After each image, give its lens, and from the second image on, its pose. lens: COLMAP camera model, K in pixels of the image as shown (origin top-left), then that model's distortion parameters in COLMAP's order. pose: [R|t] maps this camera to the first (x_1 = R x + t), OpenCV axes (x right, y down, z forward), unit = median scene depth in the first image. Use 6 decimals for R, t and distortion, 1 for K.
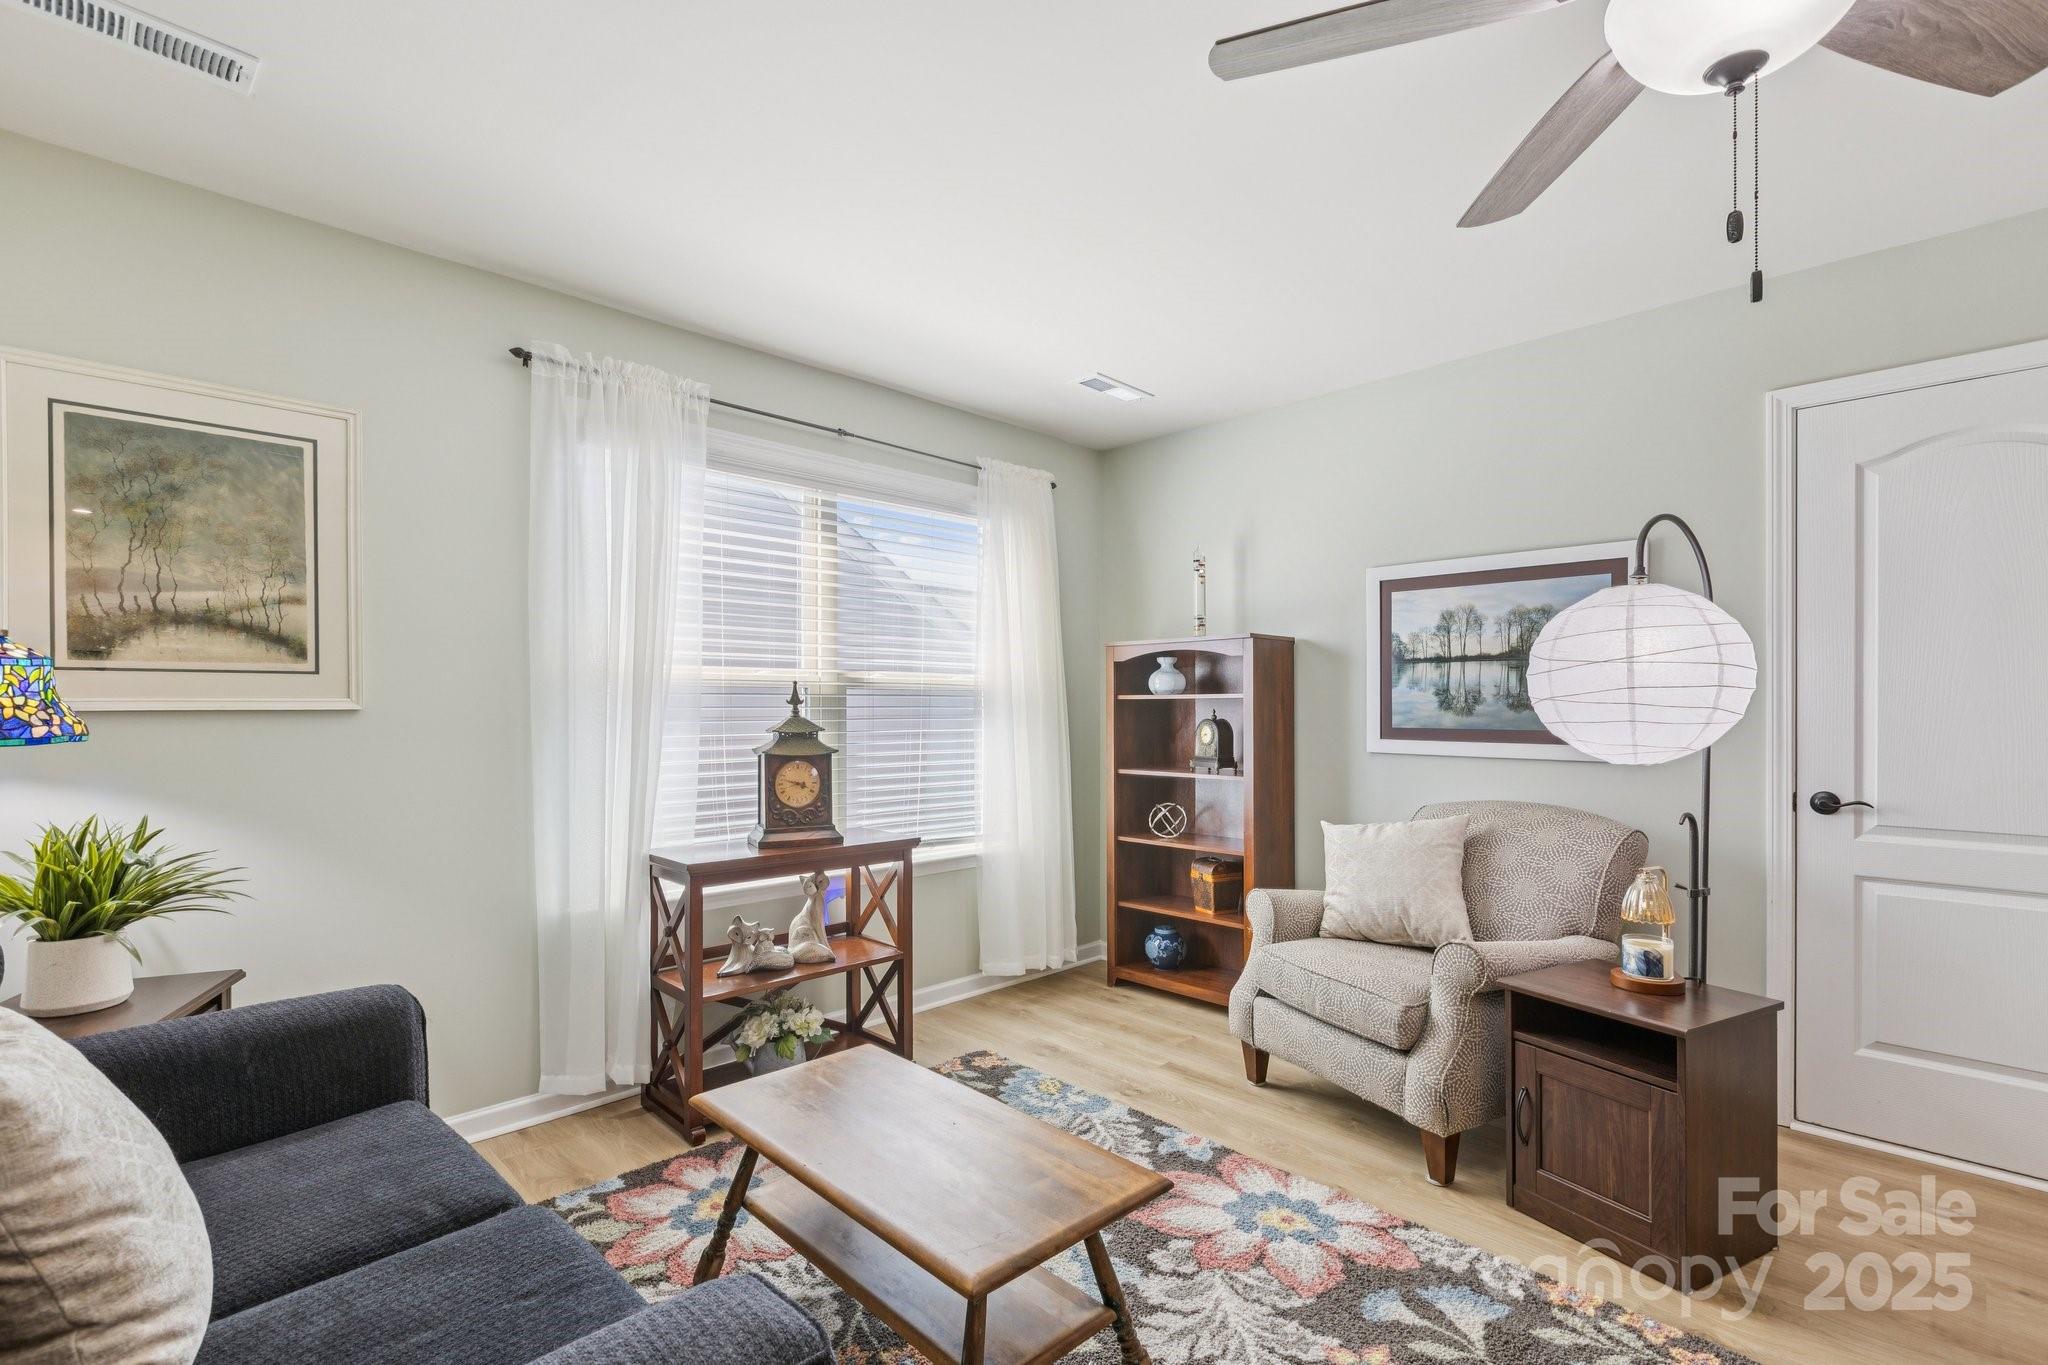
lens RADIAL K [[918.0, 0, 1019.7], [0, 918.0, 697.8], [0, 0, 1]] dist [0.001766, -0.002845]
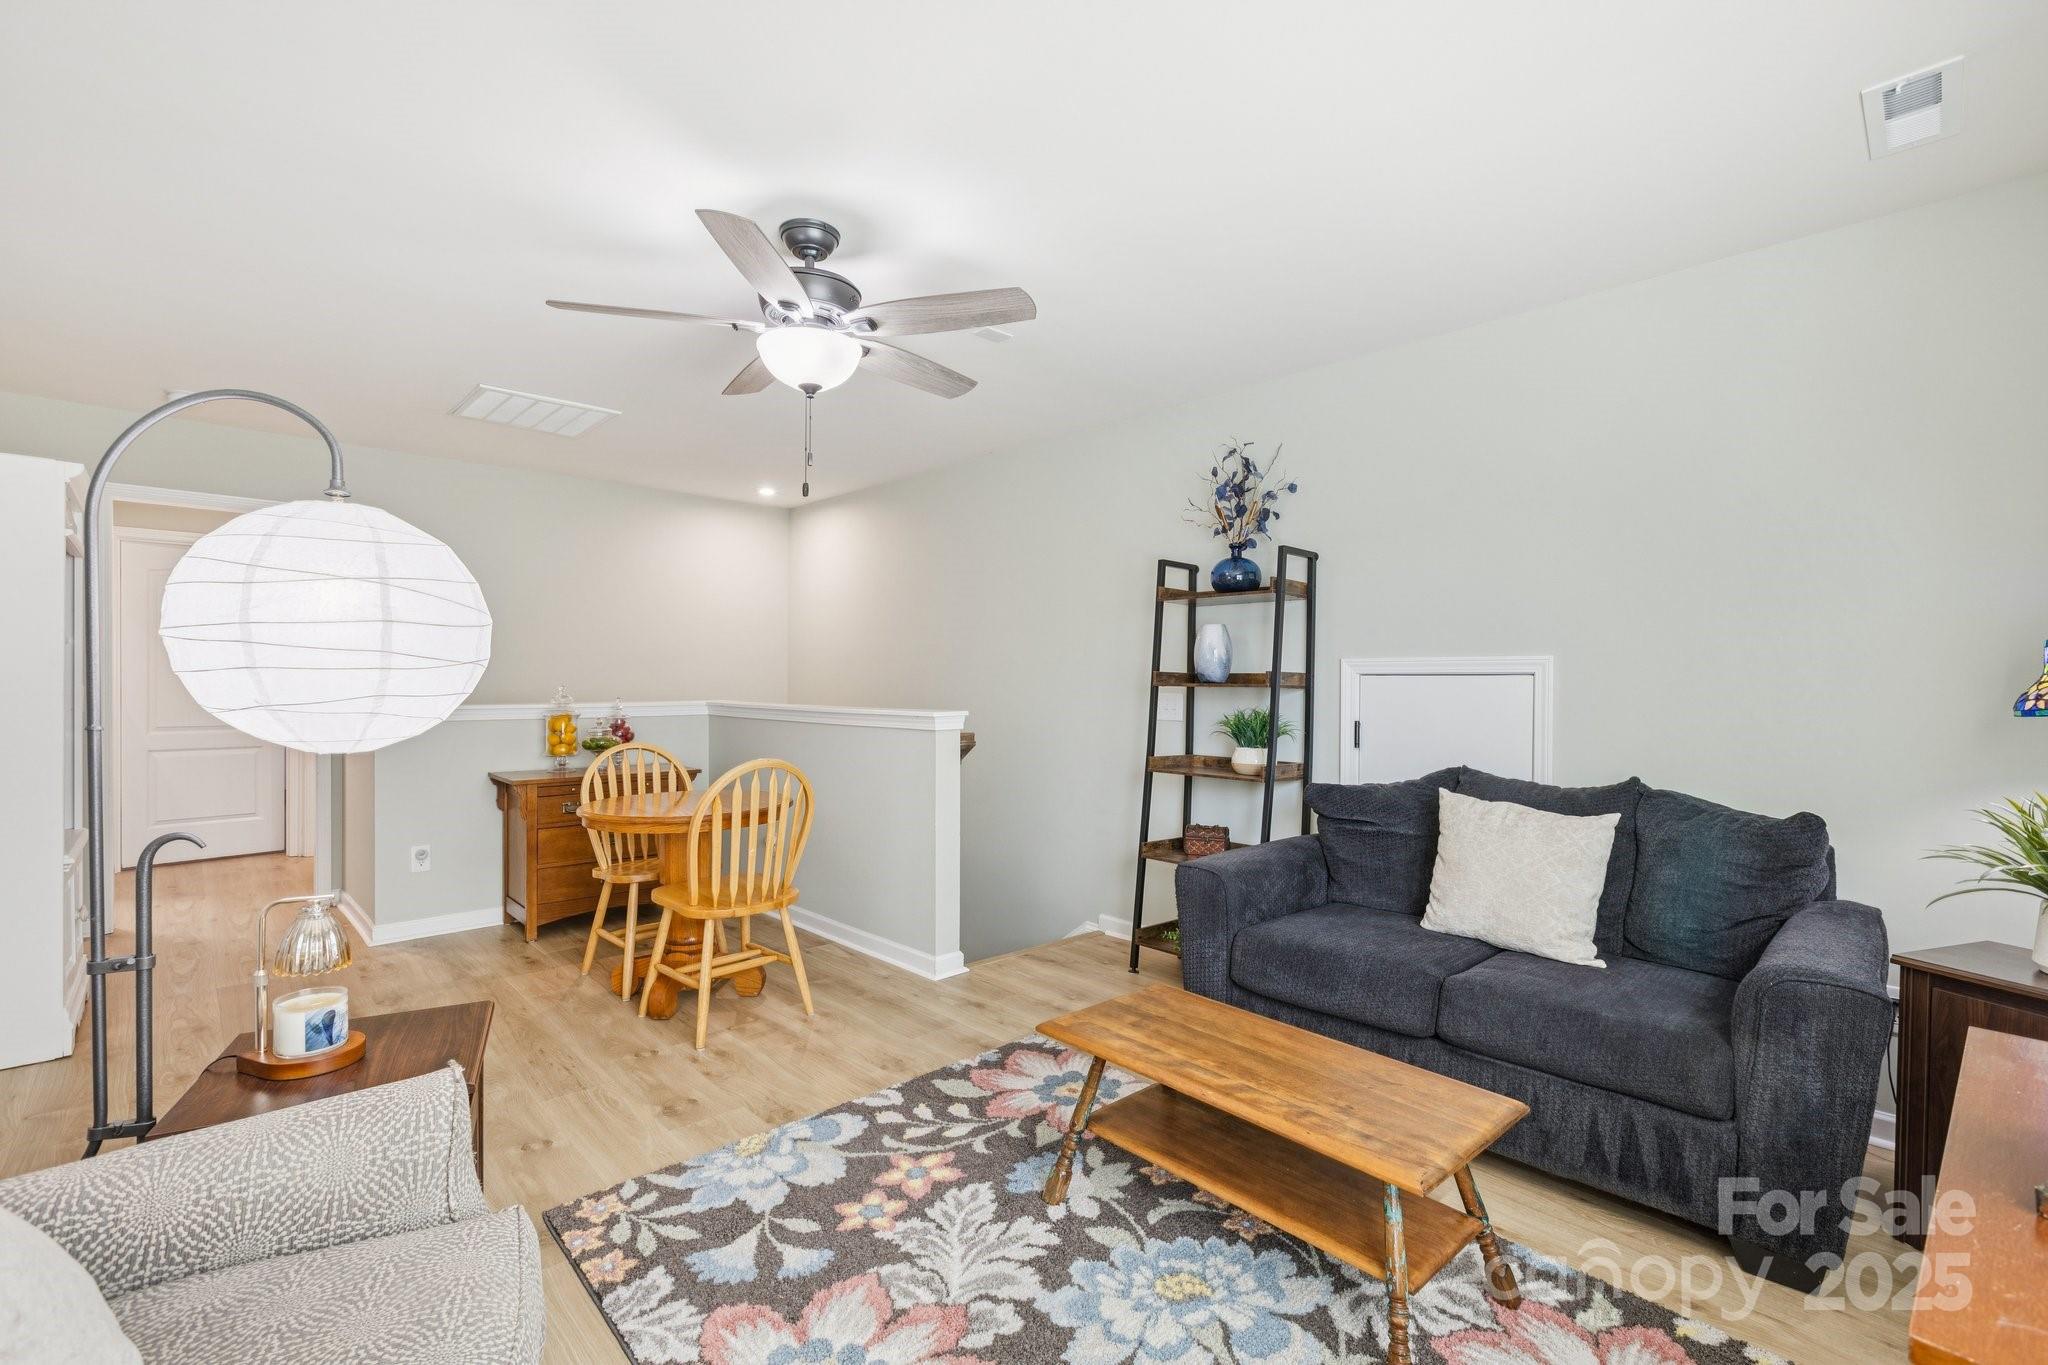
lens RADIAL K [[918.0, 0, 1027.9], [0, 918.0, 684.7], [0, 0, 1]] dist [0.001766, -0.002845]
pose [[-0.999657, -0.007790, 0.024998, 0.128744], [-0.007667, 0.999958, 0.005010, 0.010703], [-0.025036, 0.004817, -0.999675, 2.026269]]
